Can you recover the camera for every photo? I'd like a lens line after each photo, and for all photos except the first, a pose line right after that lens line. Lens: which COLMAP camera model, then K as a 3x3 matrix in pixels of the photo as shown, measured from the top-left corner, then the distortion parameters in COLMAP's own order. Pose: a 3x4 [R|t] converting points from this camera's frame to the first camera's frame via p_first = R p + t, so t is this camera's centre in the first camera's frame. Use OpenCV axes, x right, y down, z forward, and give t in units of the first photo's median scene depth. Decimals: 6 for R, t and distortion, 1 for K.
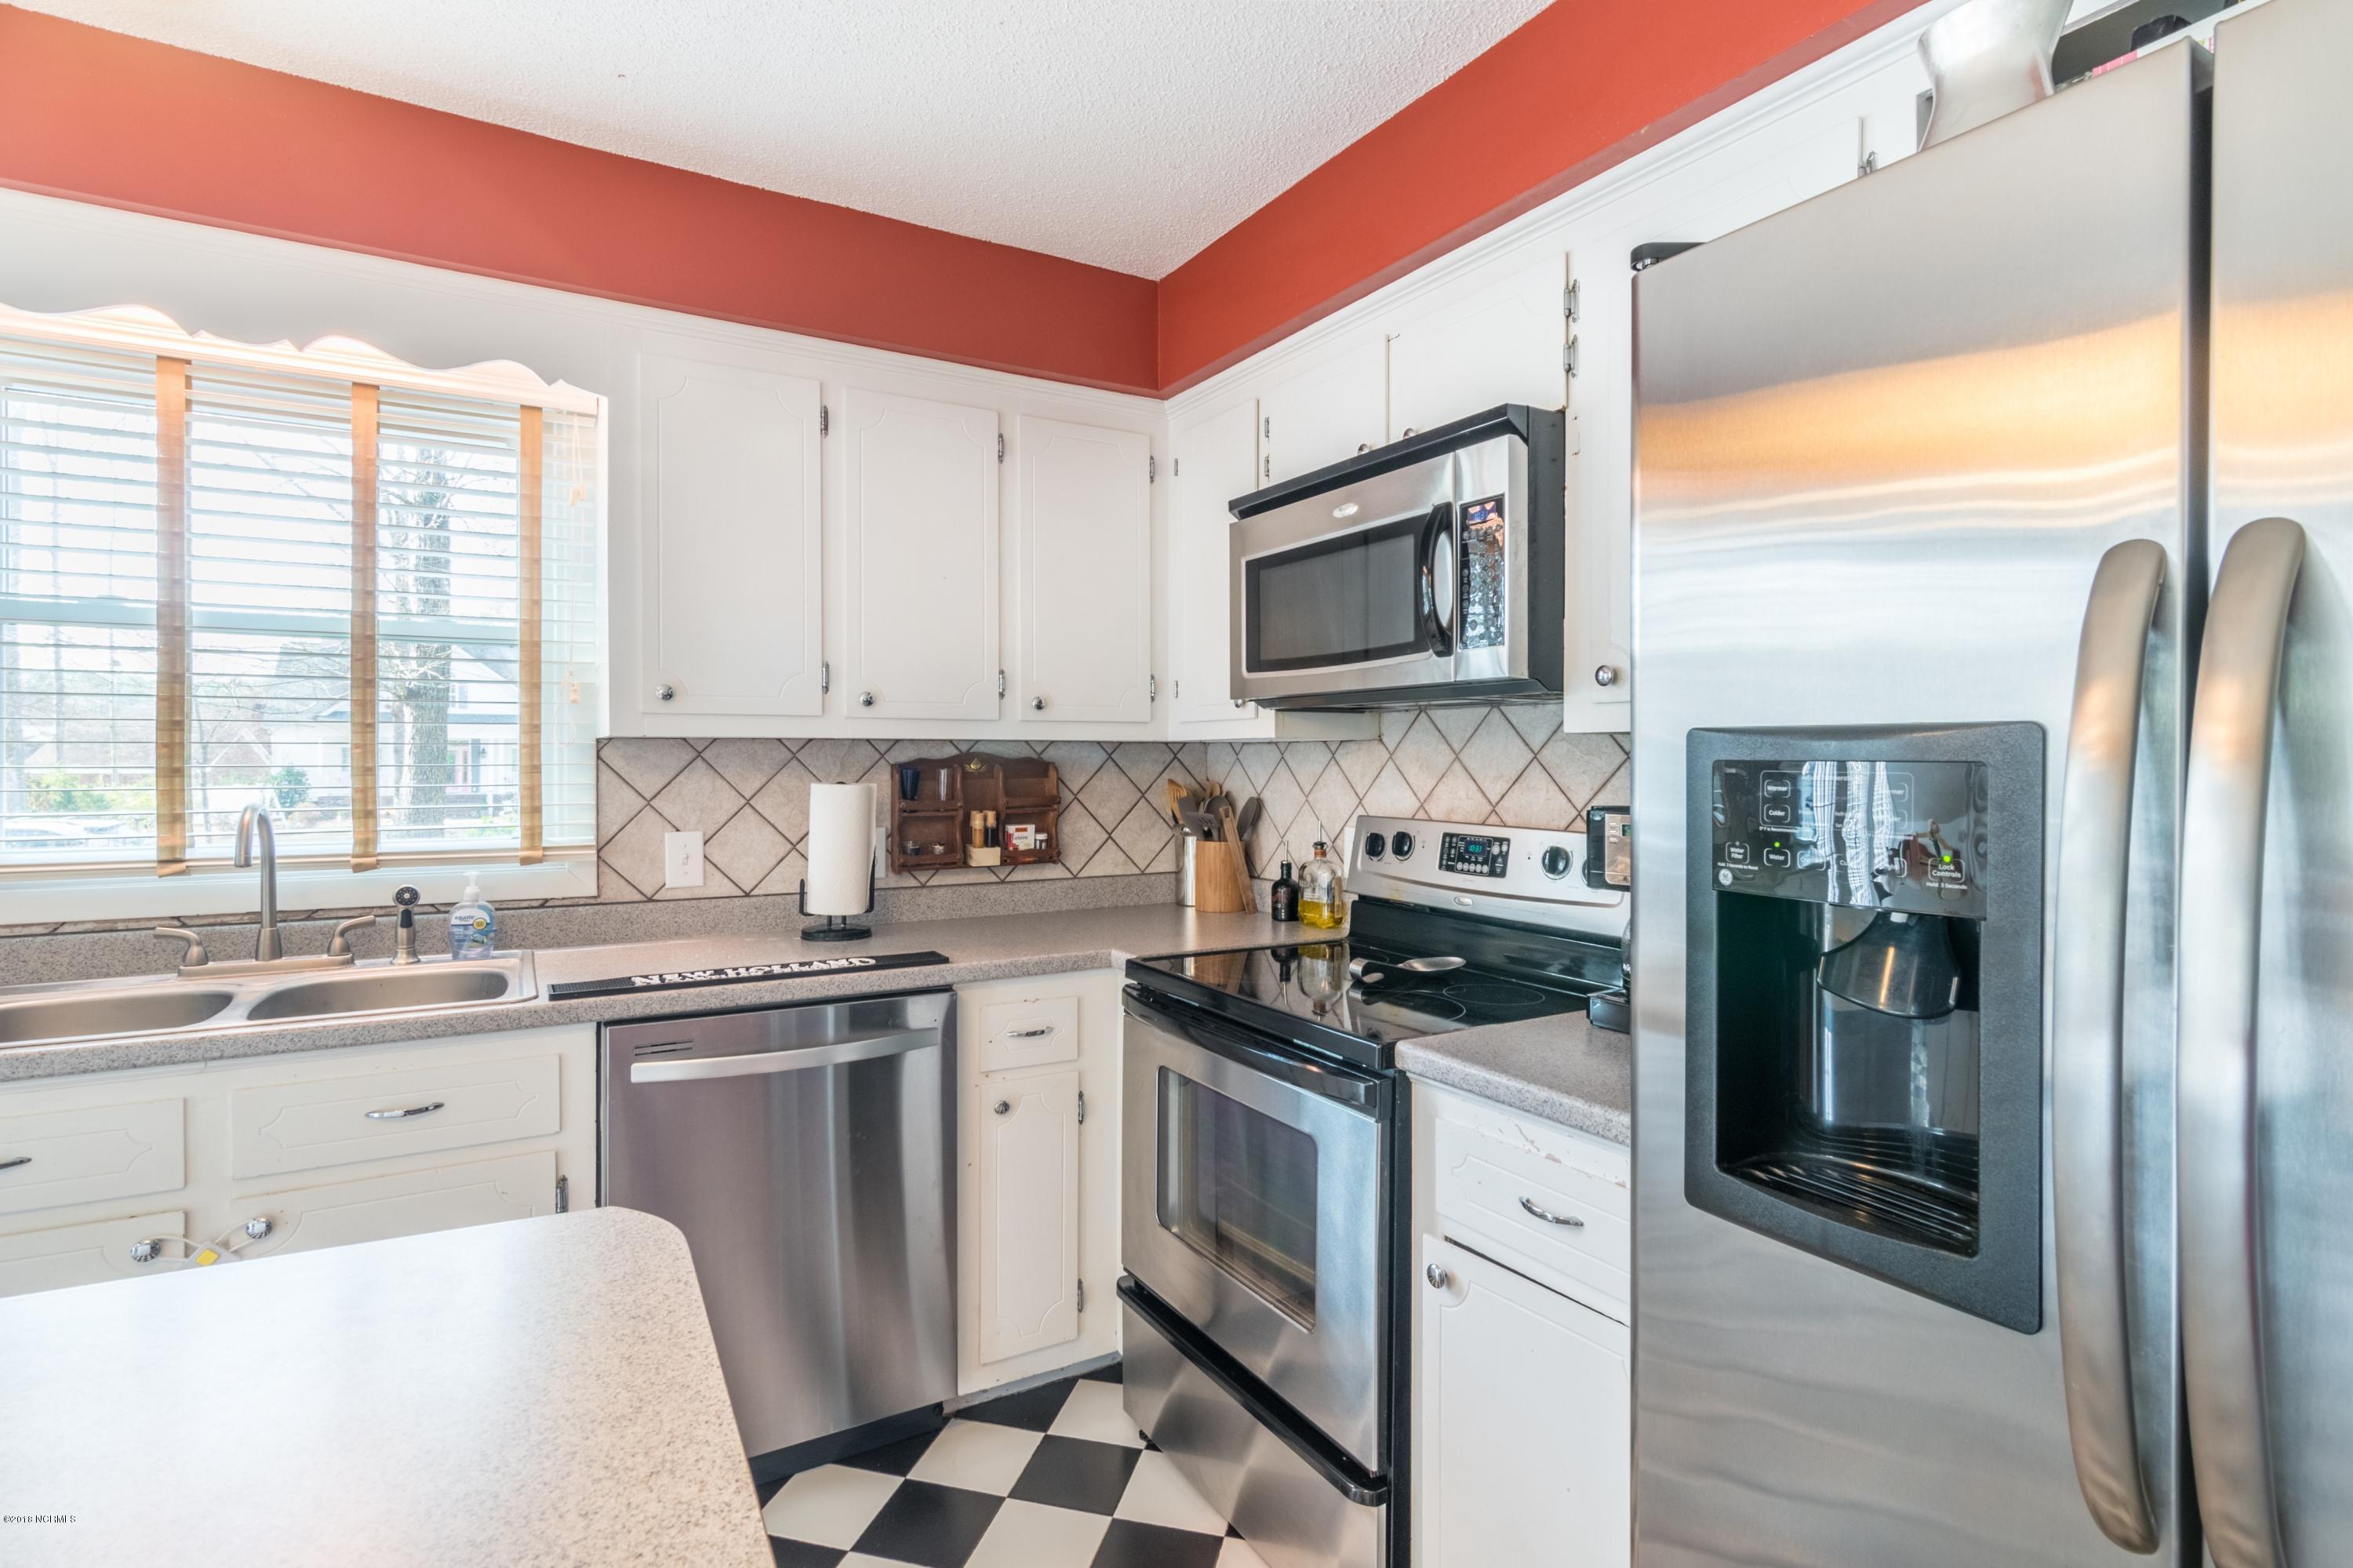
lens RADIAL K [[1140.4, 0, 1180.1], [0, 1140.4, 763.0], [0, 0, 1]] dist [-0.003022, 0.002274]
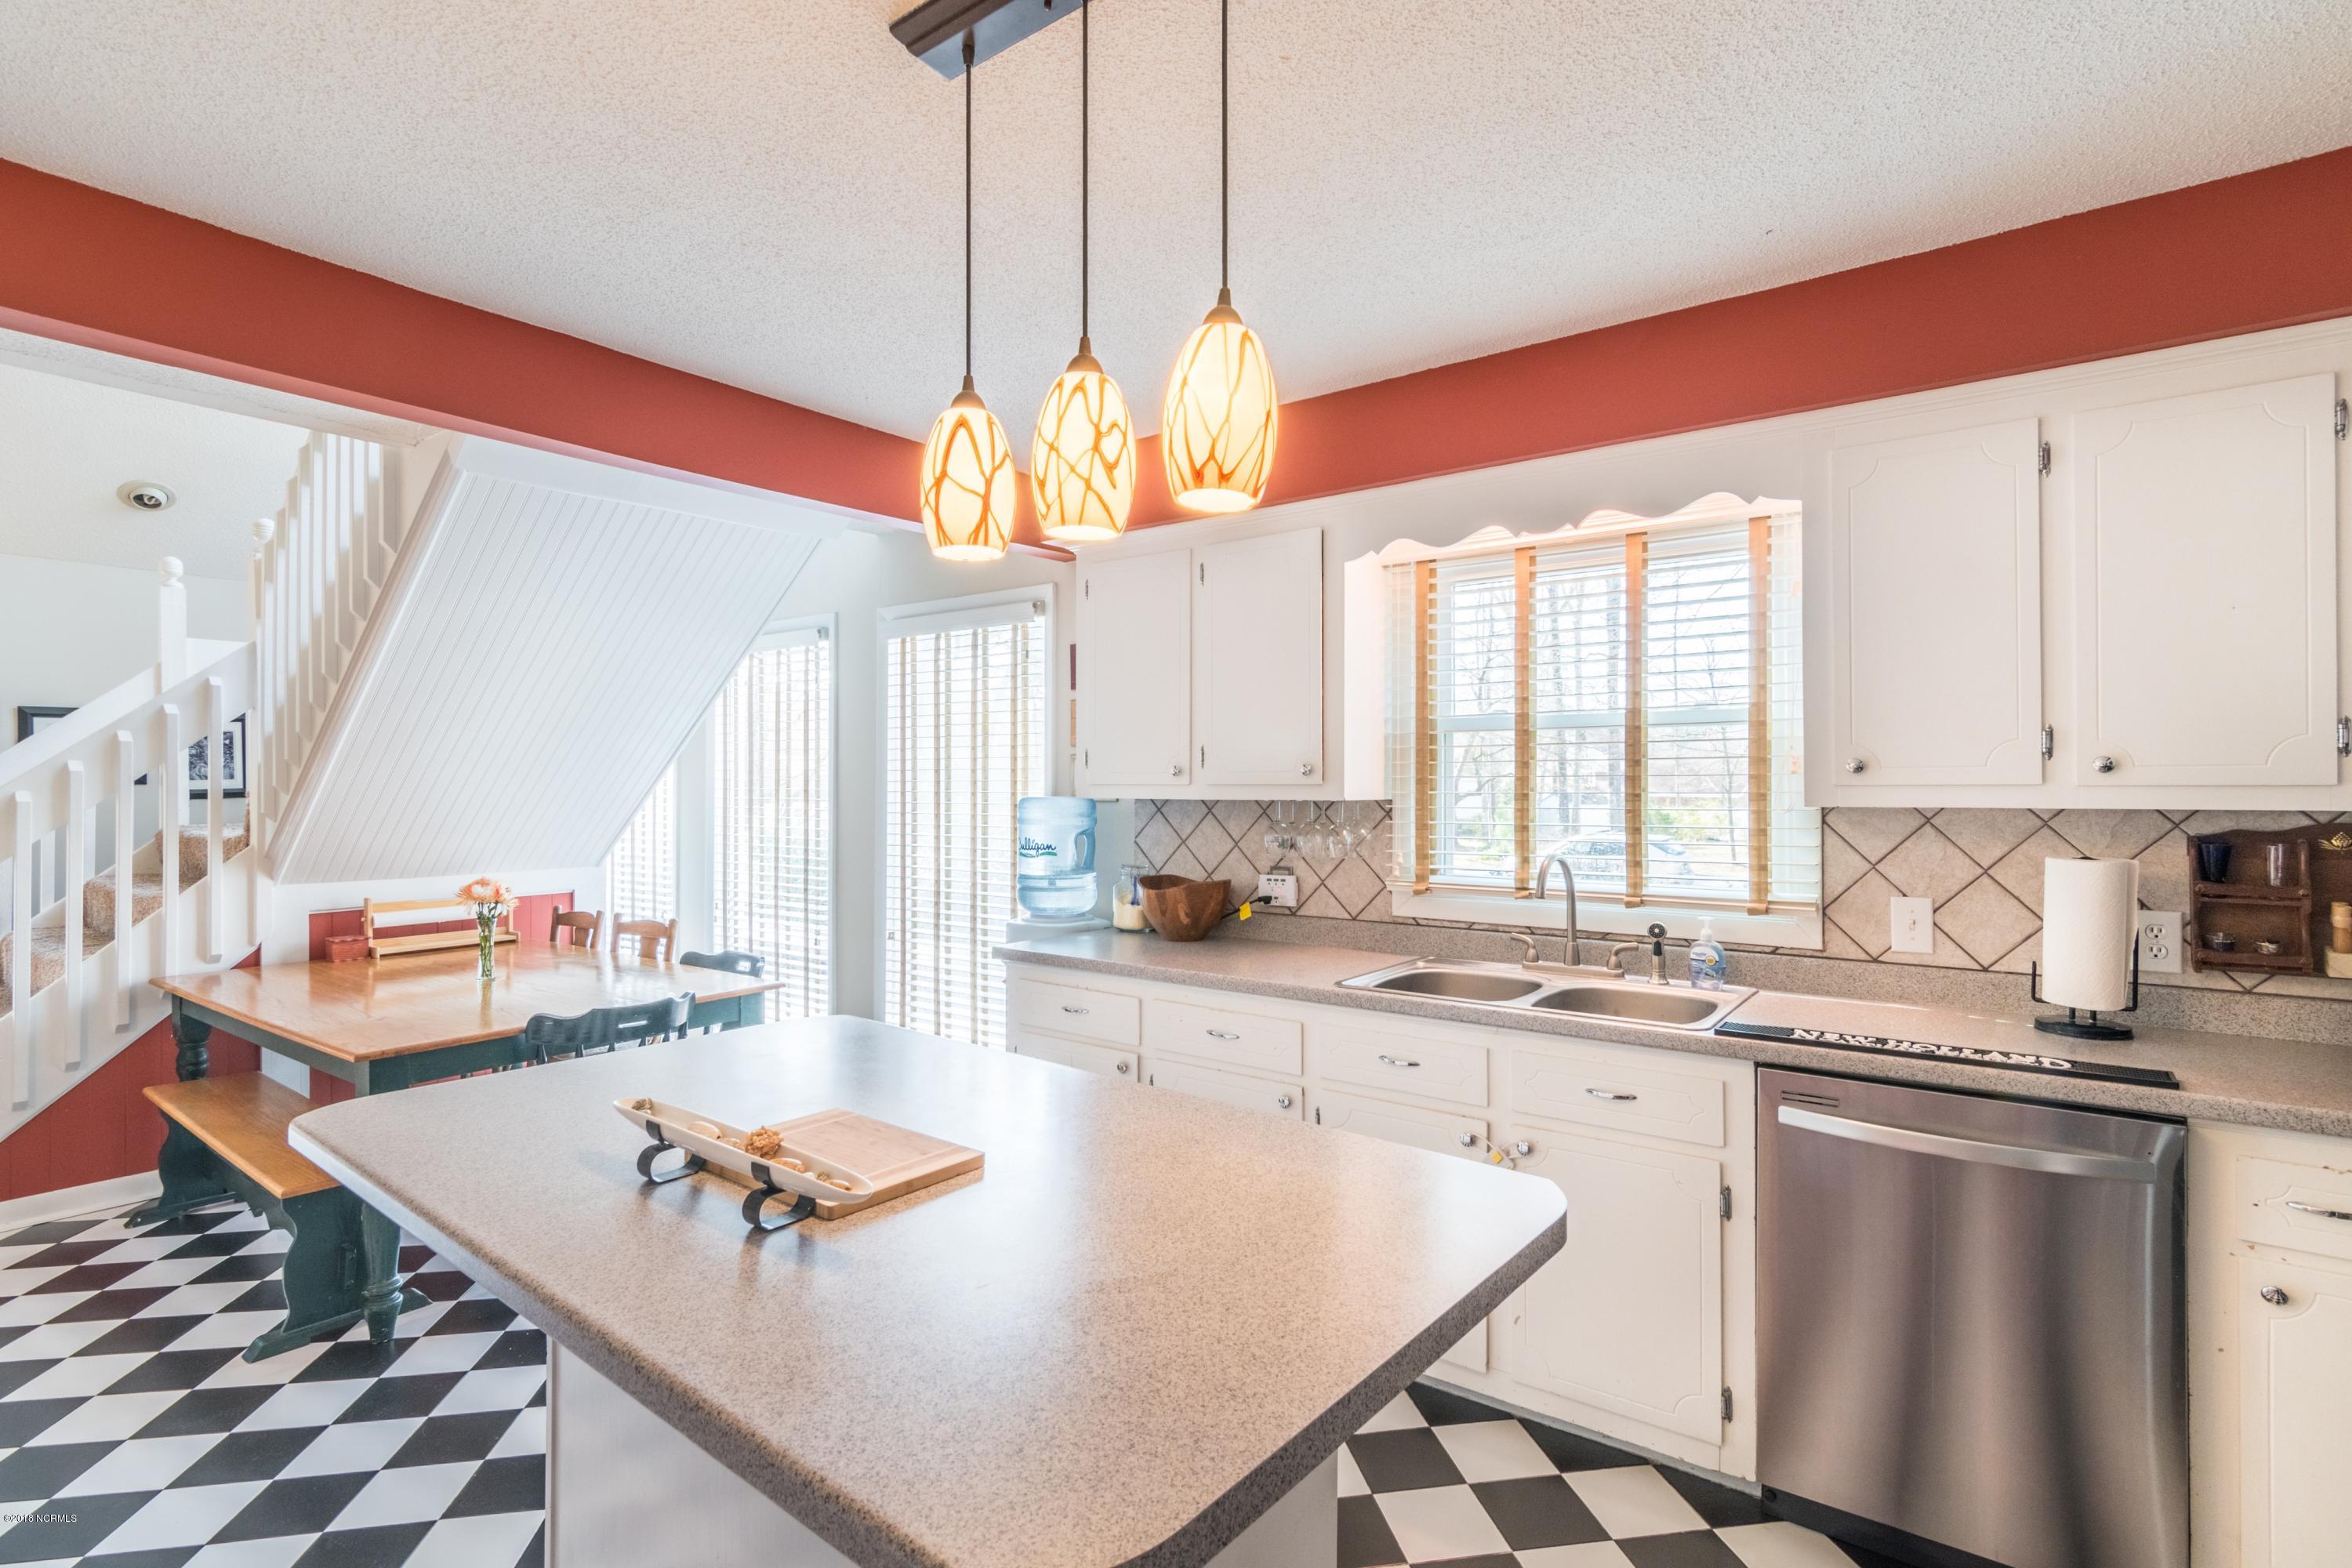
lens RADIAL K [[1139.9, 0, 1170.6], [0, 1139.9, 777.1], [0, 0, 1]] dist [-0.003022, 0.002274]
pose [[0.384405, -0.006384, -0.923142, 0.274429], [-0.002591, 0.999965, -0.007994, -0.041028], [0.923161, 0.005465, 0.384375, 0.013220]]
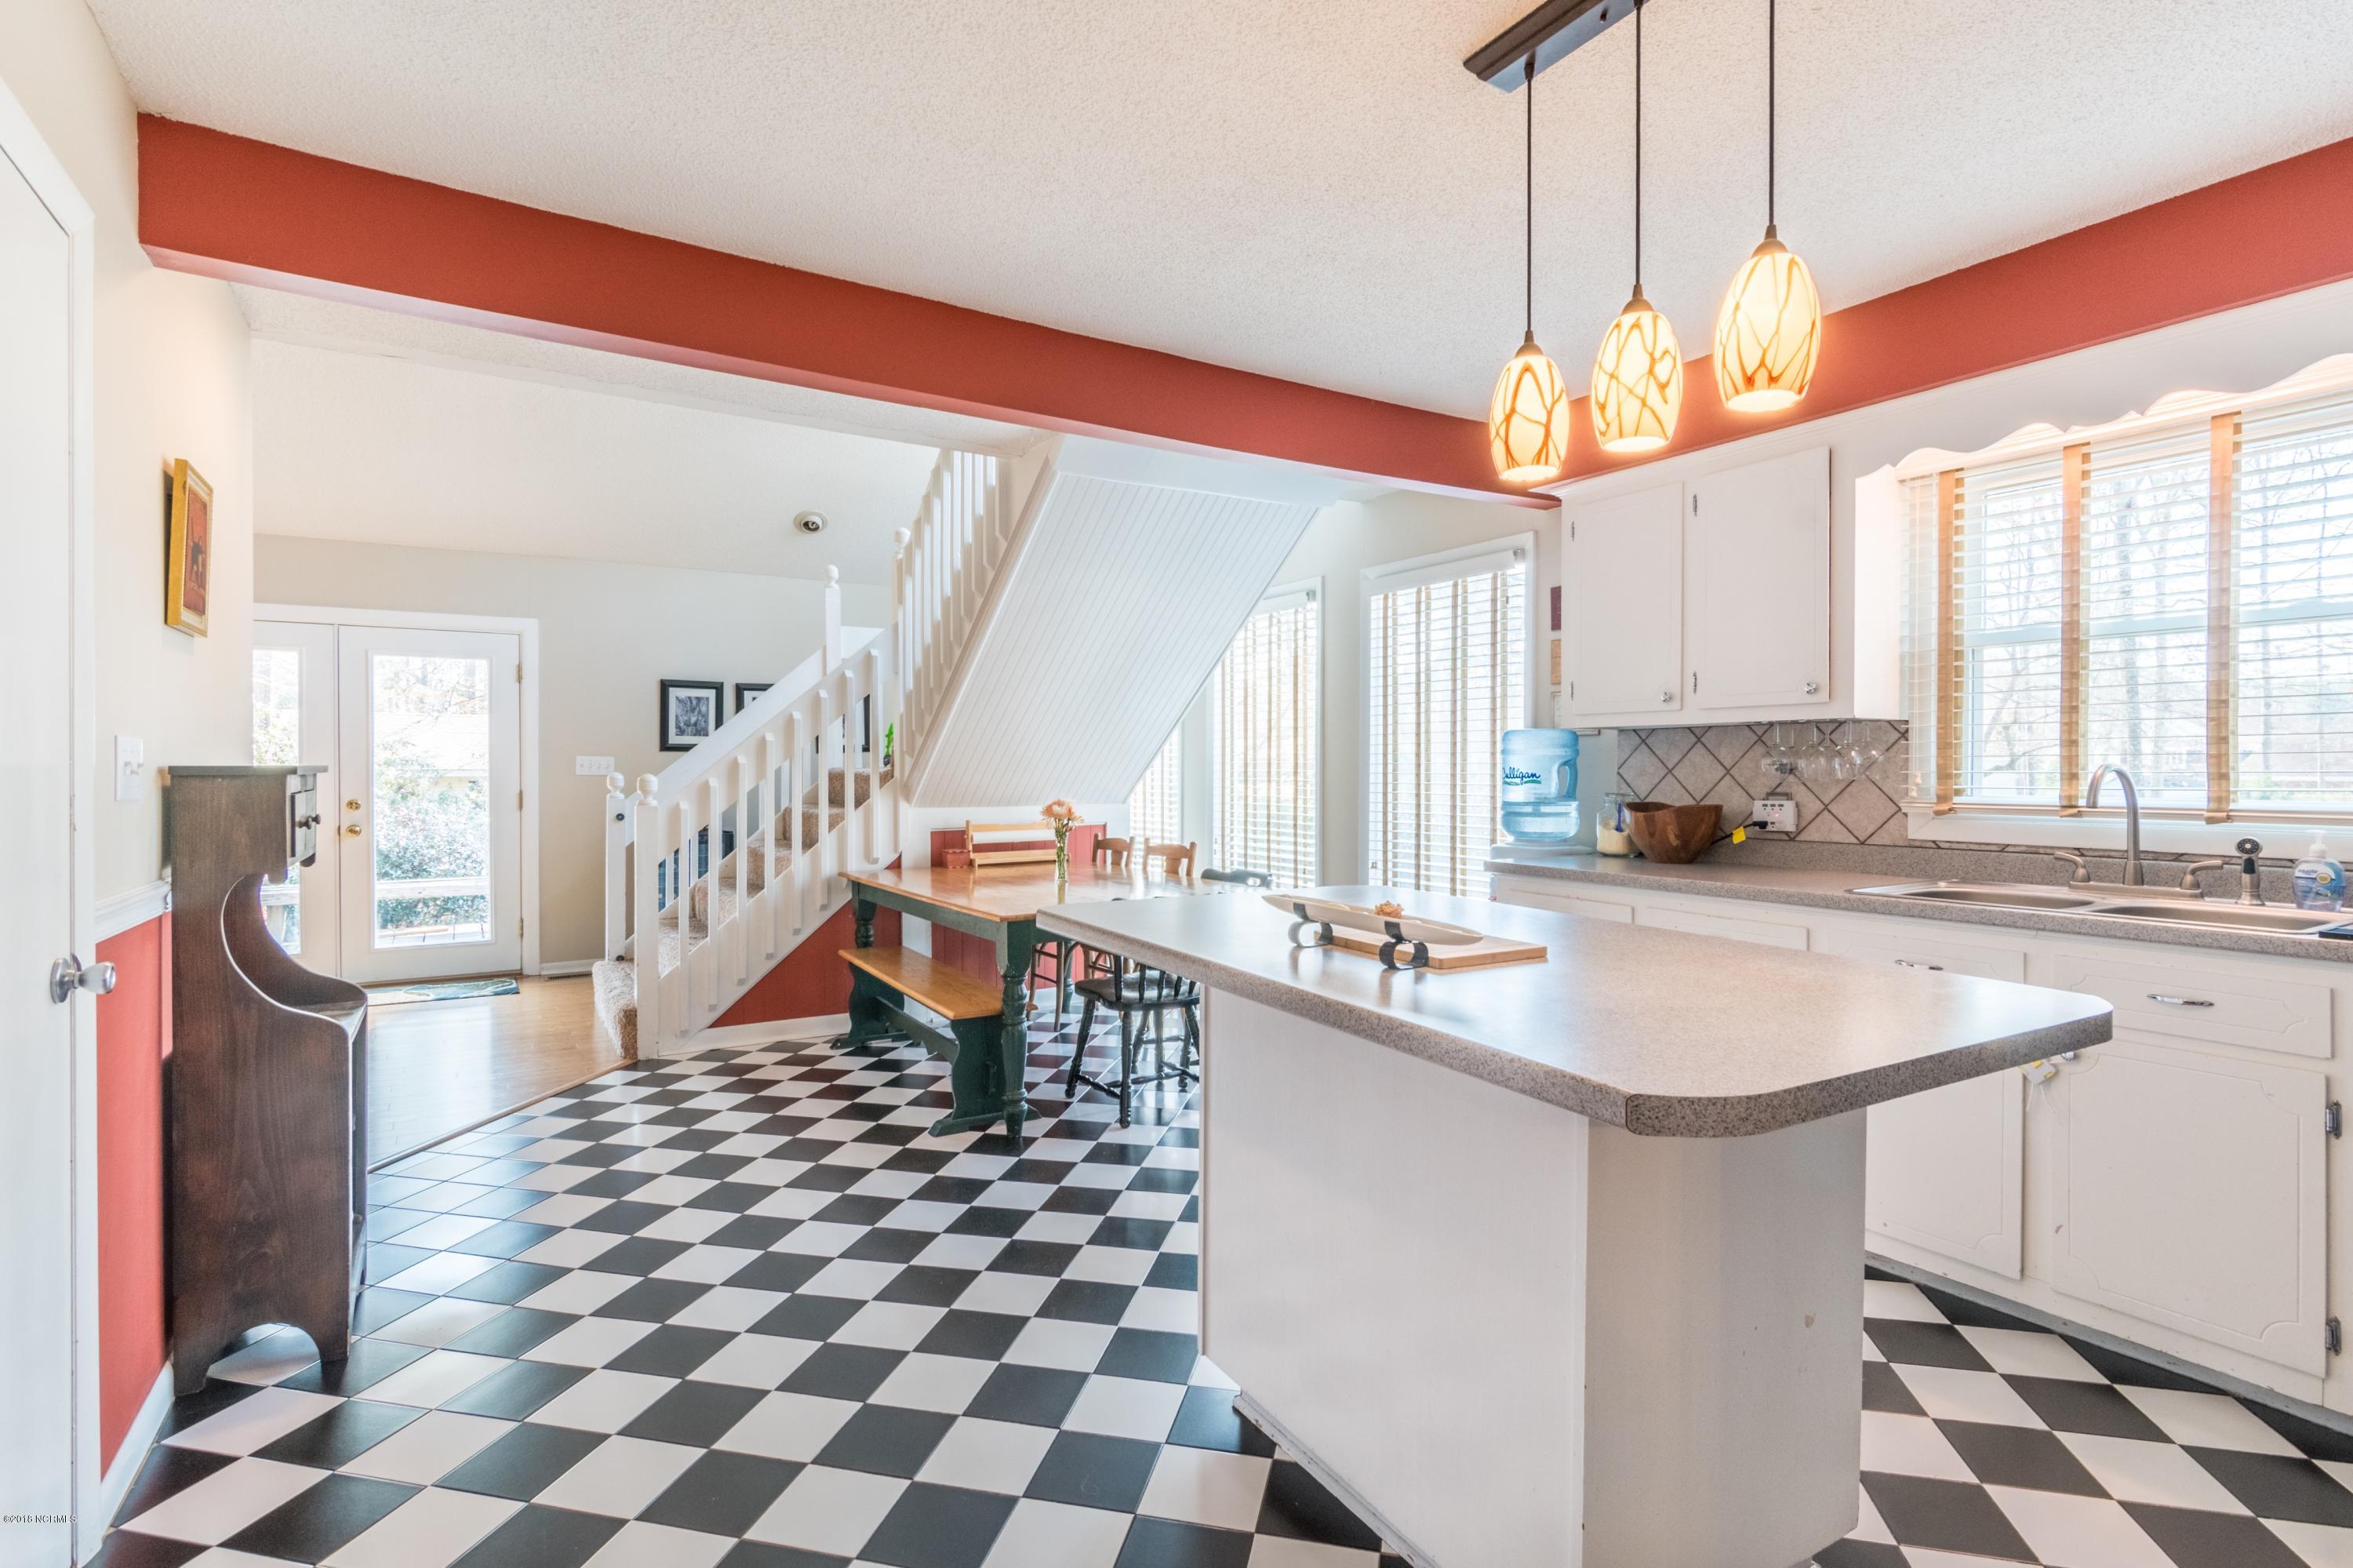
lens RADIAL K [[1140.4, 0, 1166.7], [0, 1140.4, 777.8], [0, 0, 1]] dist [-0.003022, 0.002274]
pose [[0.021135, 0.007384, -0.999749, 0.443339], [-0.002713, 0.999969, 0.007328, 0.040015], [0.999773, 0.002557, 0.021154, -0.122292]]
